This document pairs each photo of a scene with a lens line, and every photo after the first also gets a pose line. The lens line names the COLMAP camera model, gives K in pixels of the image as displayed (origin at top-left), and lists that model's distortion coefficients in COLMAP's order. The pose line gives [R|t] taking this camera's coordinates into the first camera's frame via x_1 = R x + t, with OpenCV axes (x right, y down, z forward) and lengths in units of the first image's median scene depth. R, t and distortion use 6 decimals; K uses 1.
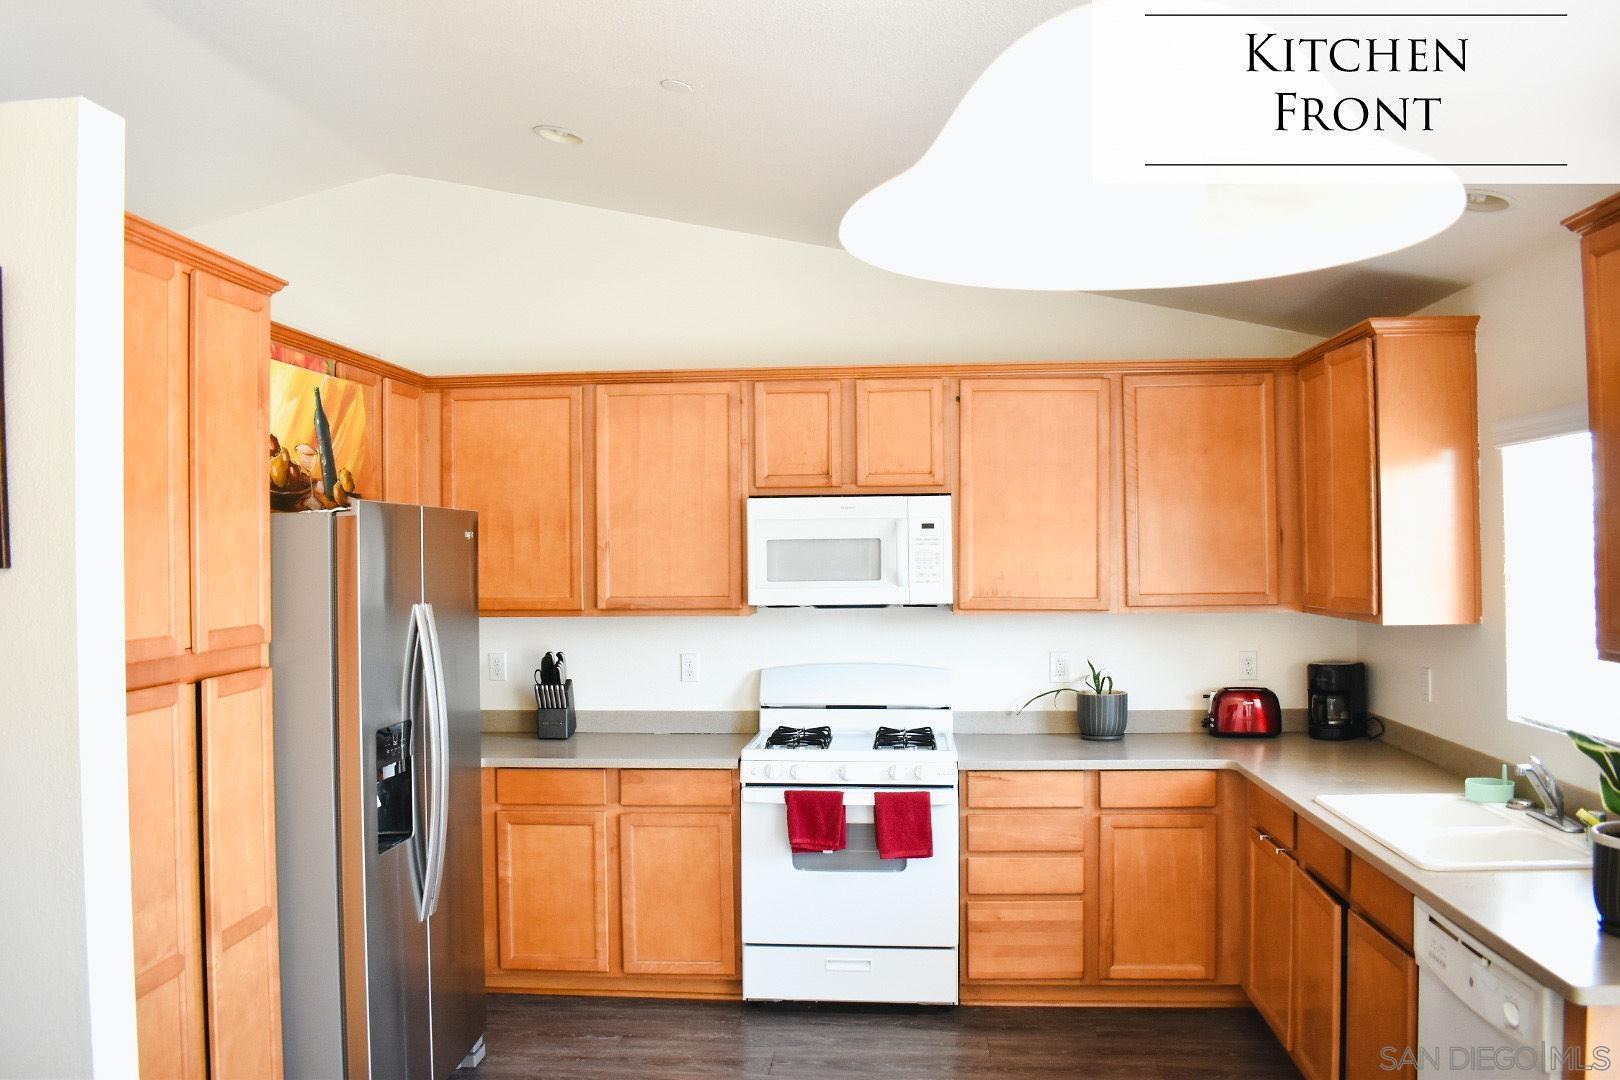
lens RADIAL K [[1258.6, 0, 810.0], [0, 1258.6, 540.0], [0, 0, 1]] dist [-0.095979, 0.007351]
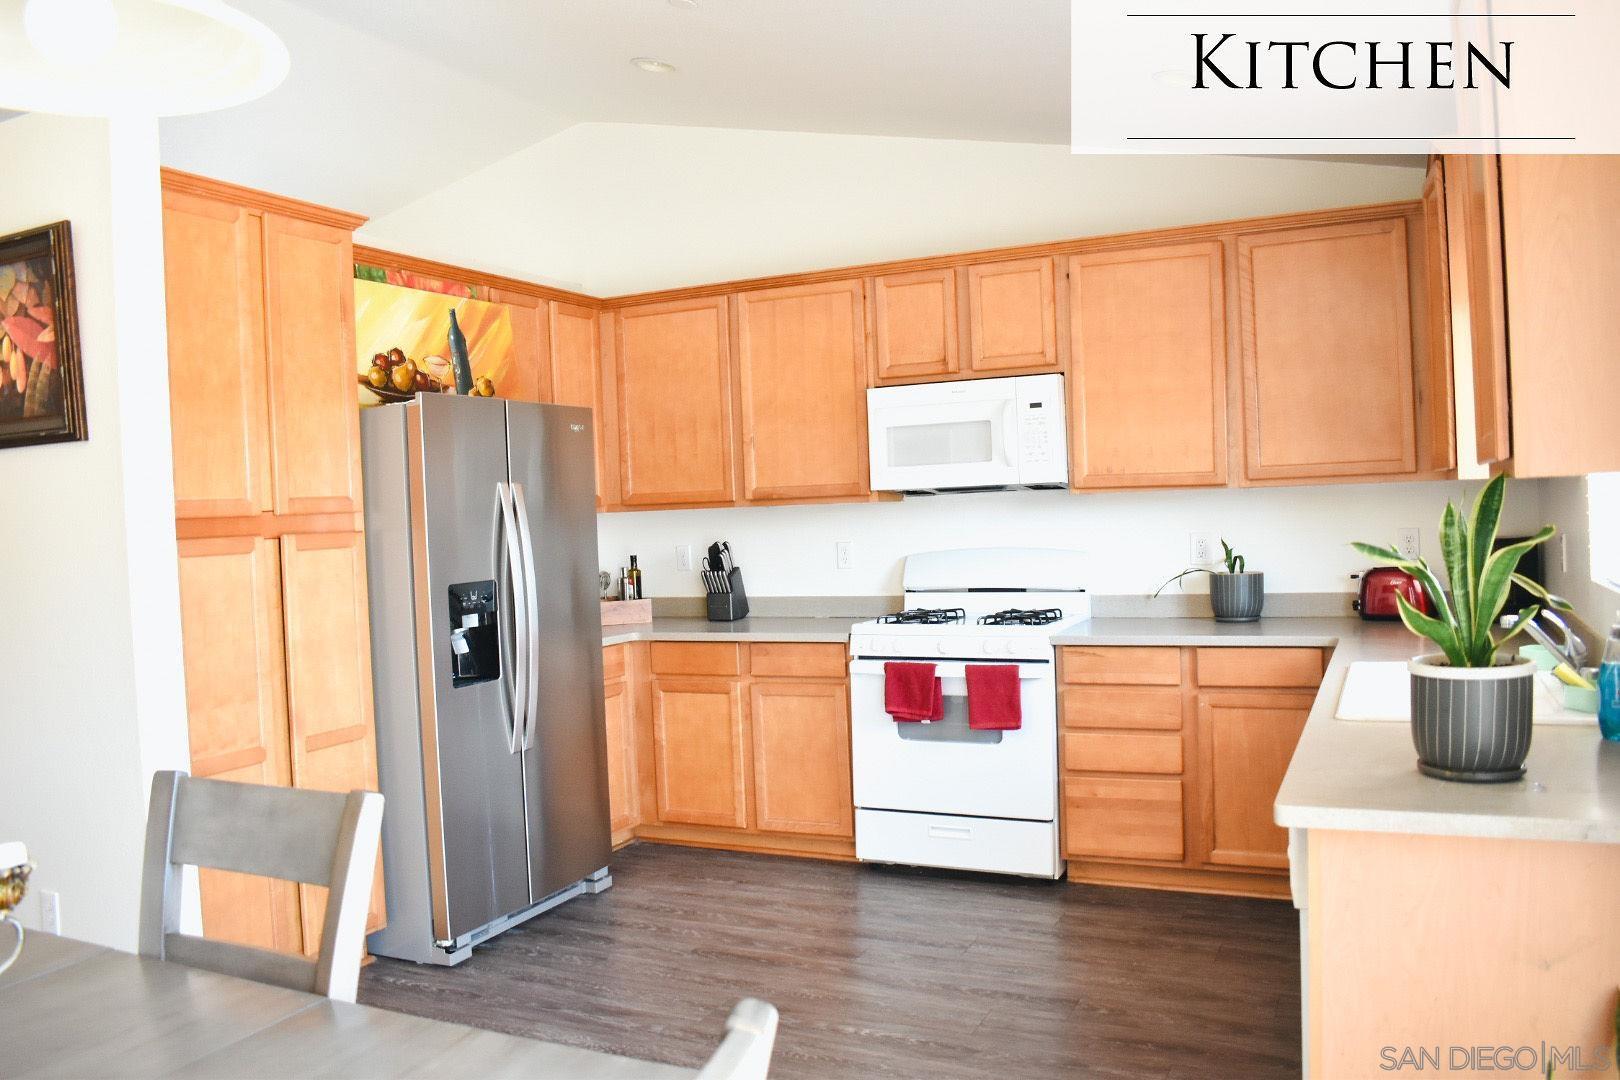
lens RADIAL K [[1258.6, 0, 810.0], [0, 1258.6, 540.0], [0, 0, 1]] dist [-0.095979, 0.007351]
pose [[0.934442, -0.017816, -0.355668, 0.291816], [0.033357, 0.998736, 0.037609, 0.054926], [0.354549, -0.047007, 0.933855, -0.000514]]
